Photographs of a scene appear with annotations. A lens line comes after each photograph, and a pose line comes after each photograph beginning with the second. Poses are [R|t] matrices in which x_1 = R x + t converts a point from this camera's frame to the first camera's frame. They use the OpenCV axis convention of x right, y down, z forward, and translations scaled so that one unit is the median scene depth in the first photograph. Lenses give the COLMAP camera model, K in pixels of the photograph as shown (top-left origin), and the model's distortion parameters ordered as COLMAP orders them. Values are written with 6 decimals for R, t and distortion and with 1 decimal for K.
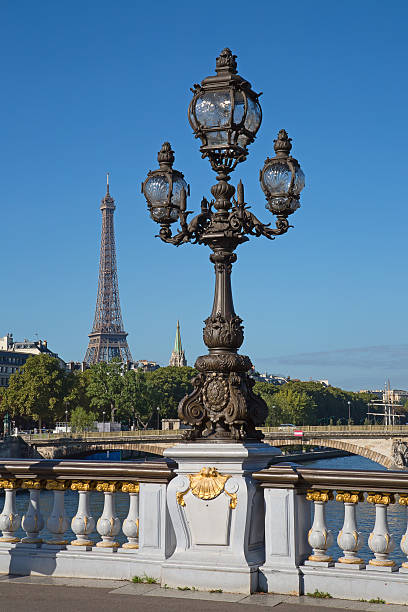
lens RADIAL K [[1042.8, 0, 204.0], [0, 1042.8, 306.0], [0, 0, 1]] dist [0.250024, -0.002730]
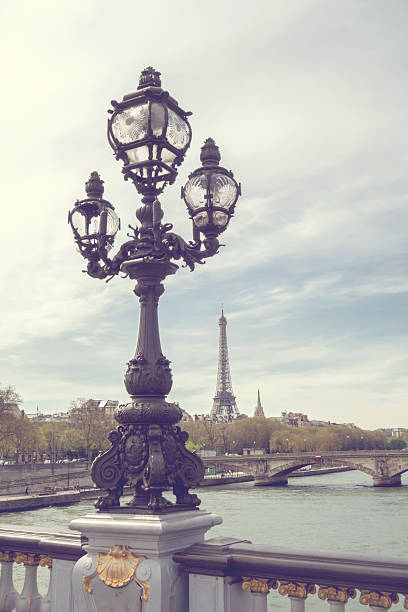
lens RADIAL K [[655.2, 0, 204.0], [0, 655.2, 306.0], [0, 0, 1]] dist [-0.016197, -0.013915]
pose [[0.993059, -0.039118, -0.110919, 0.124585], [0.026909, 0.993622, -0.109509, 0.028181], [0.114496, 0.105764, 0.987778, 0.478085]]
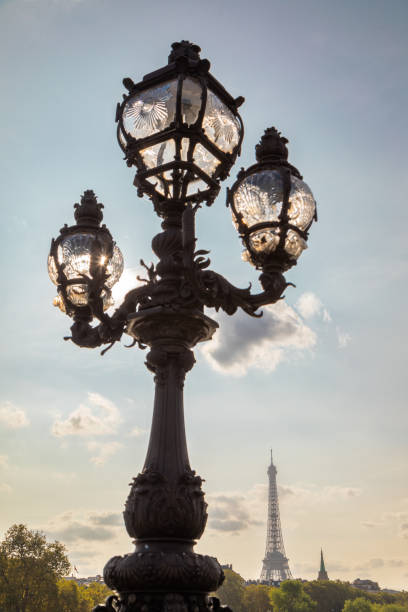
lens RADIAL K [[753.2, 0, 204.0], [0, 753.2, 306.0], [0, 0, 1]] dist [-0.015012, -0.027417]
pose [[0.987167, -0.050986, -0.151332, 0.095360], [0.003457, 0.954262, -0.298951, 0.041421], [0.159653, 0.294591, 0.942193, 0.645518]]
